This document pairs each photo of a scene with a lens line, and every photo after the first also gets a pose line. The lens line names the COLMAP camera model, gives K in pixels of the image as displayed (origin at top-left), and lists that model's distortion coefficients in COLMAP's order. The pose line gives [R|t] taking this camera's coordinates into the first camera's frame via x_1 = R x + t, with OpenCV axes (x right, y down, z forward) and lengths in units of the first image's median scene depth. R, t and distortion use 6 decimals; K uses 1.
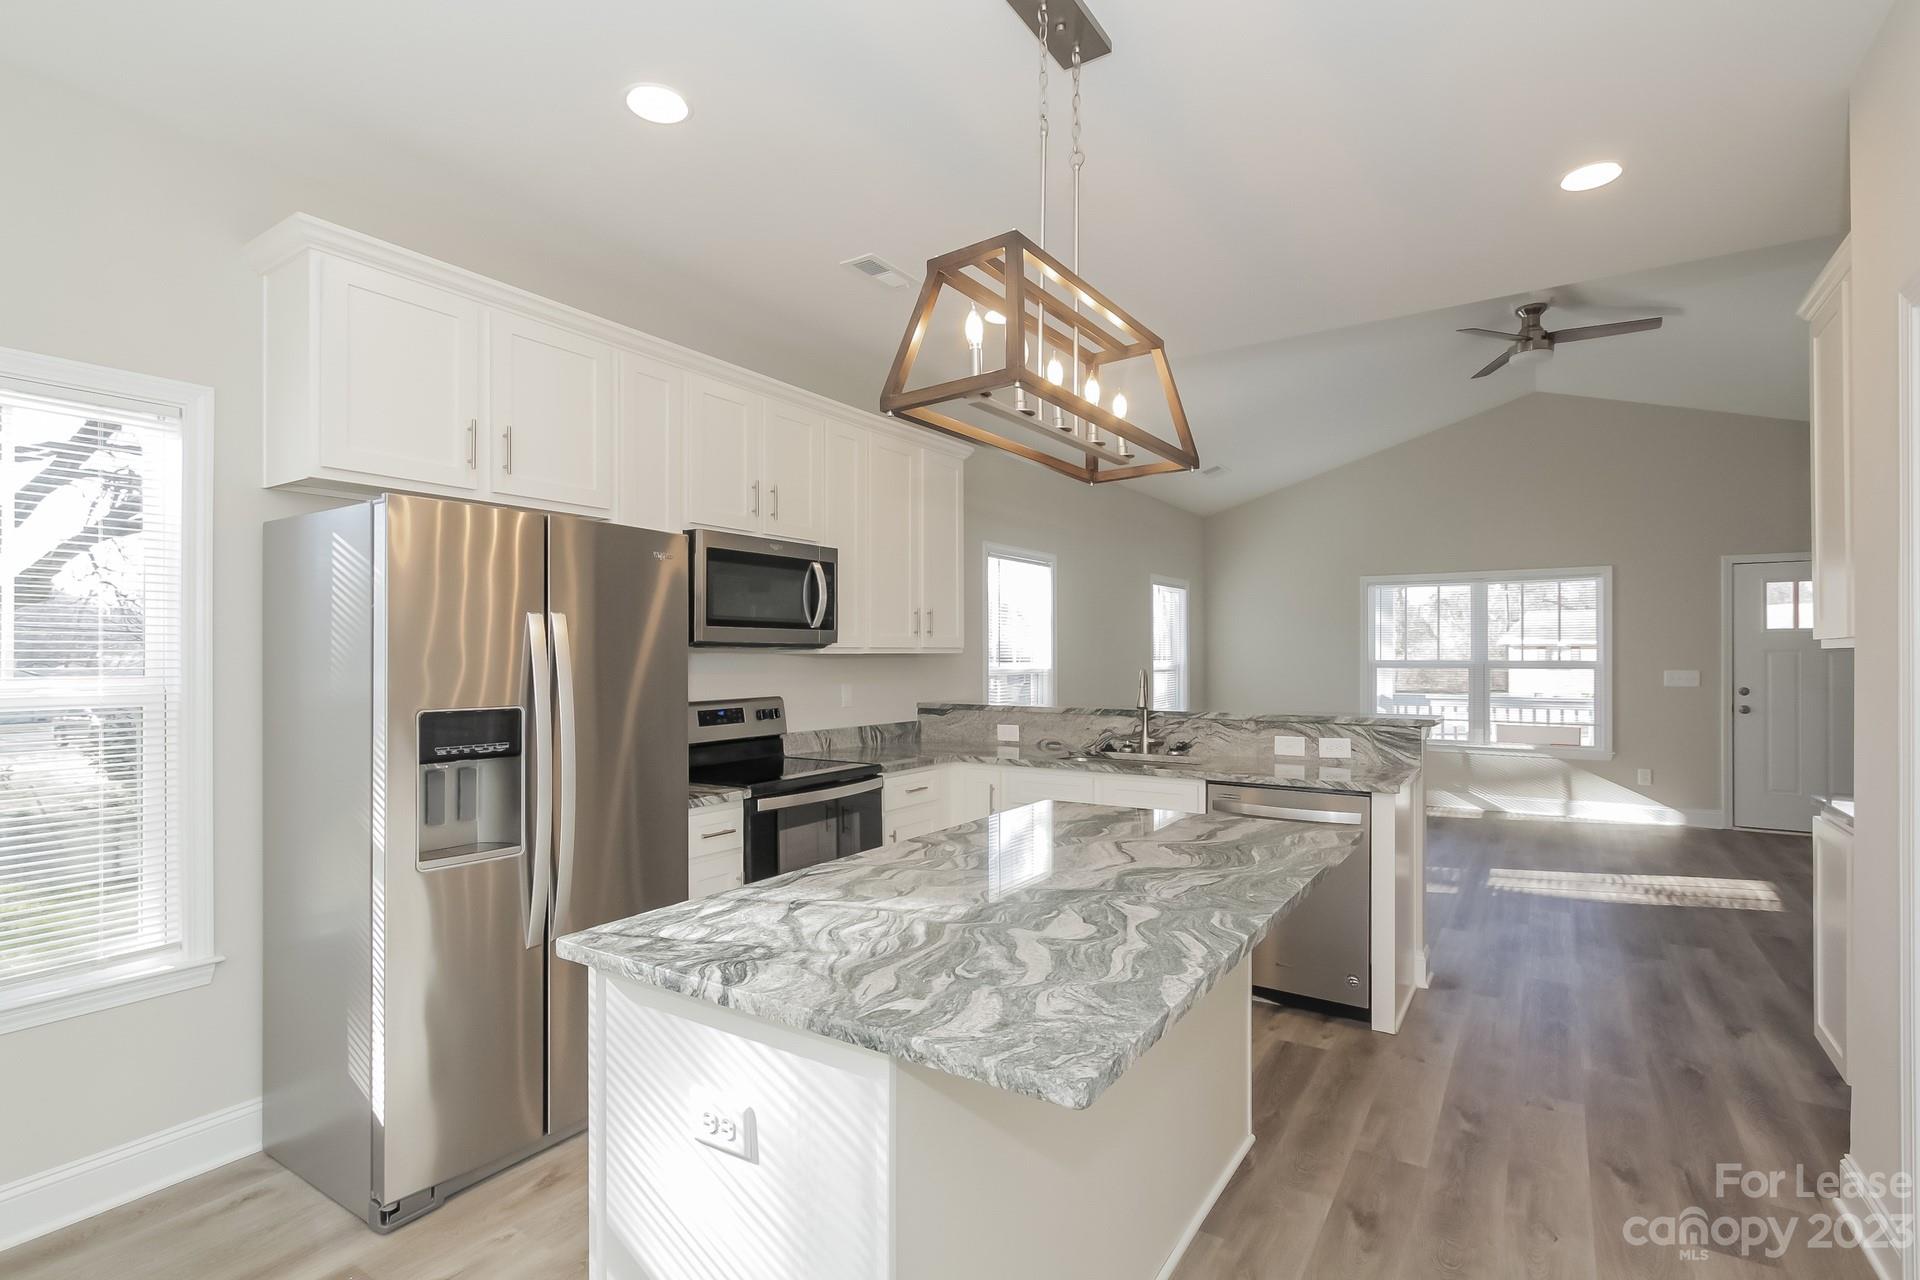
lens RADIAL K [[917.0, 0, 951.9], [0, 917.0, 657.6], [0, 0, 1]] dist [-0.000574, -0.000163]
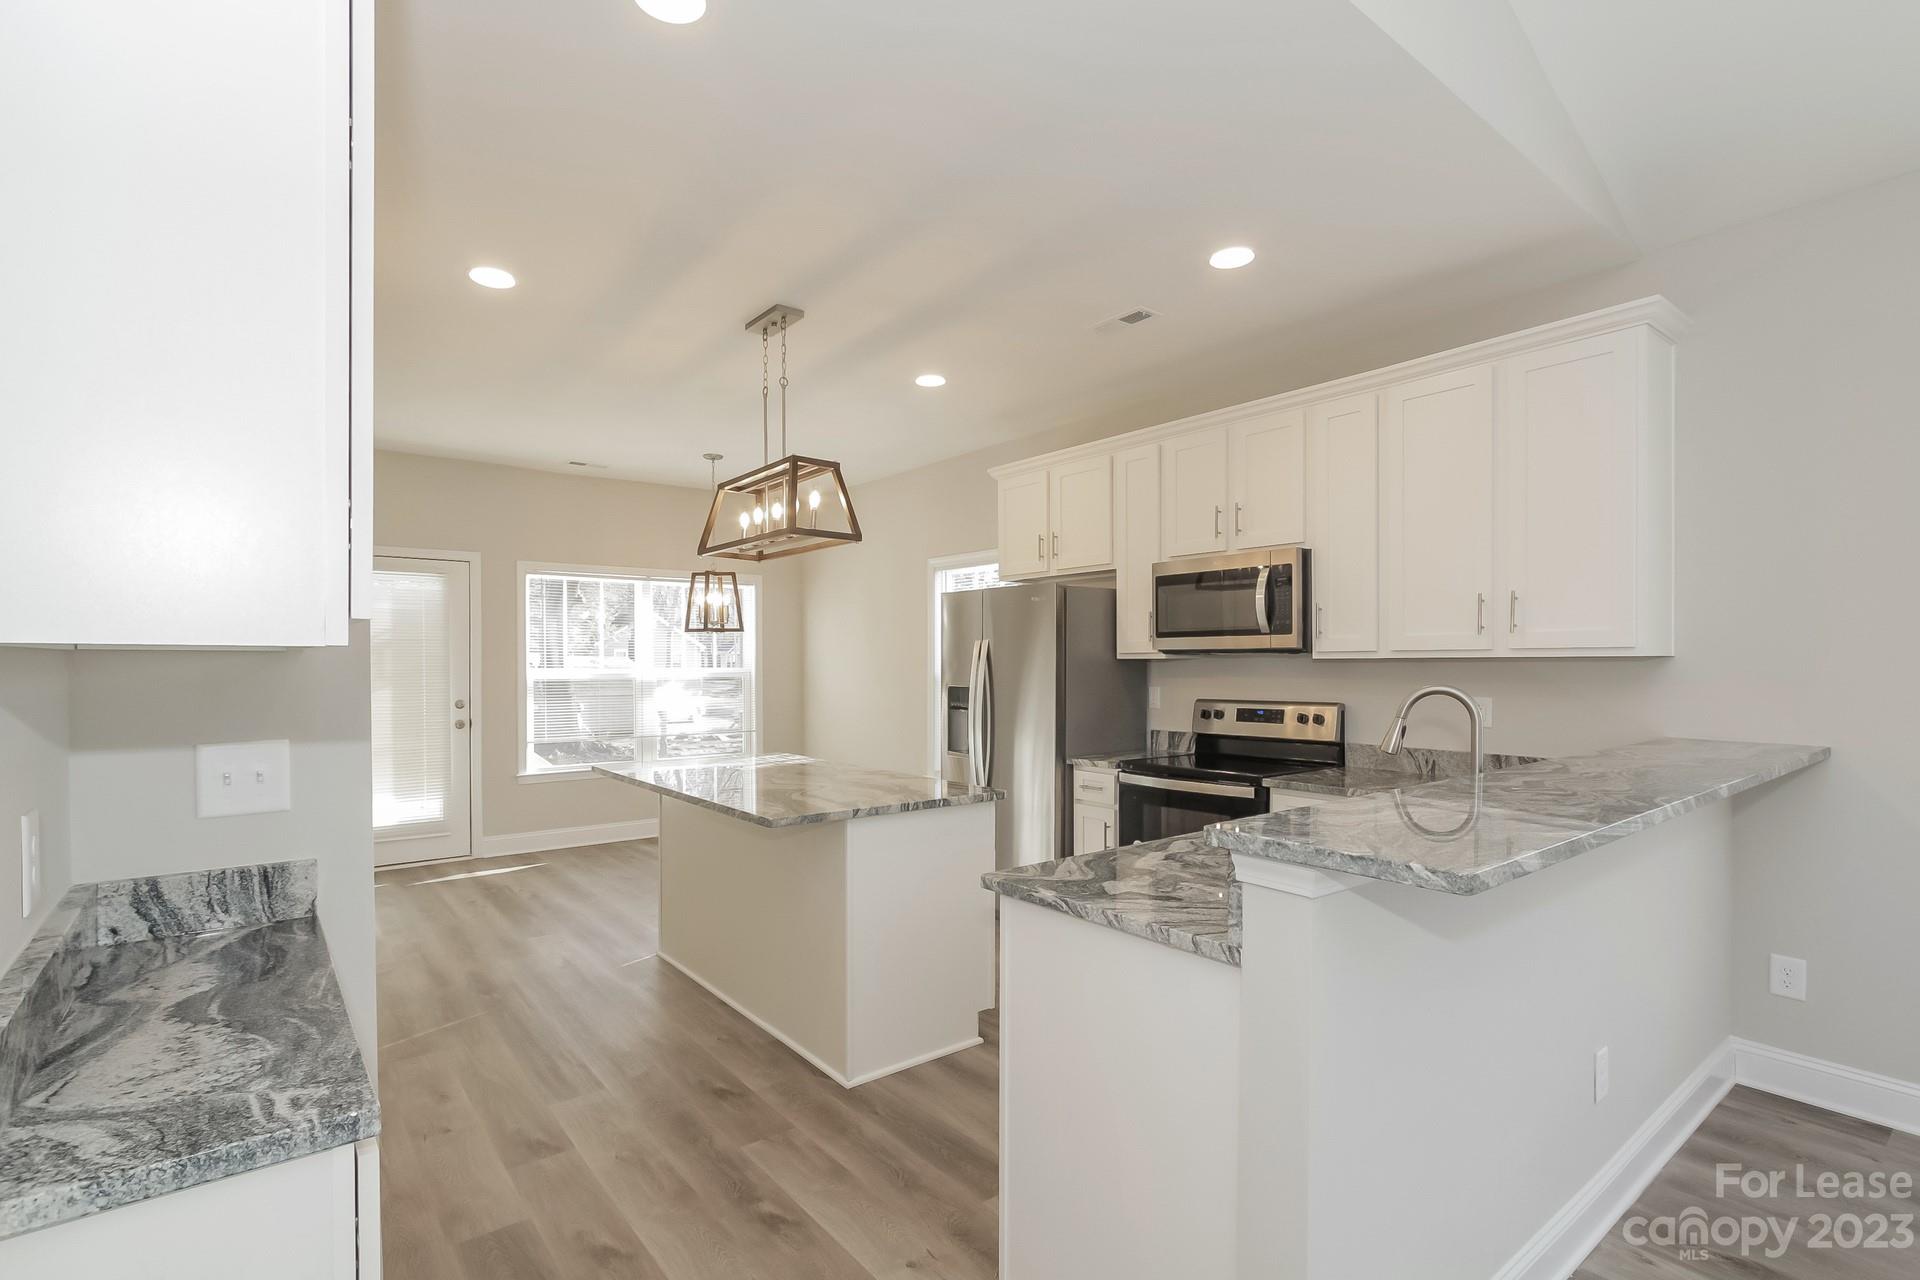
lens RADIAL K [[907.8, 0, 957.0], [0, 907.8, 659.3], [0, 0, 1]] dist [0.013687, -0.000159]
pose [[-0.324983, -0.006198, -0.945700, 1.270452], [0.009602, 0.999905, -0.009853, 0.004416], [0.945671, -0.012283, -0.324893, 1.403020]]
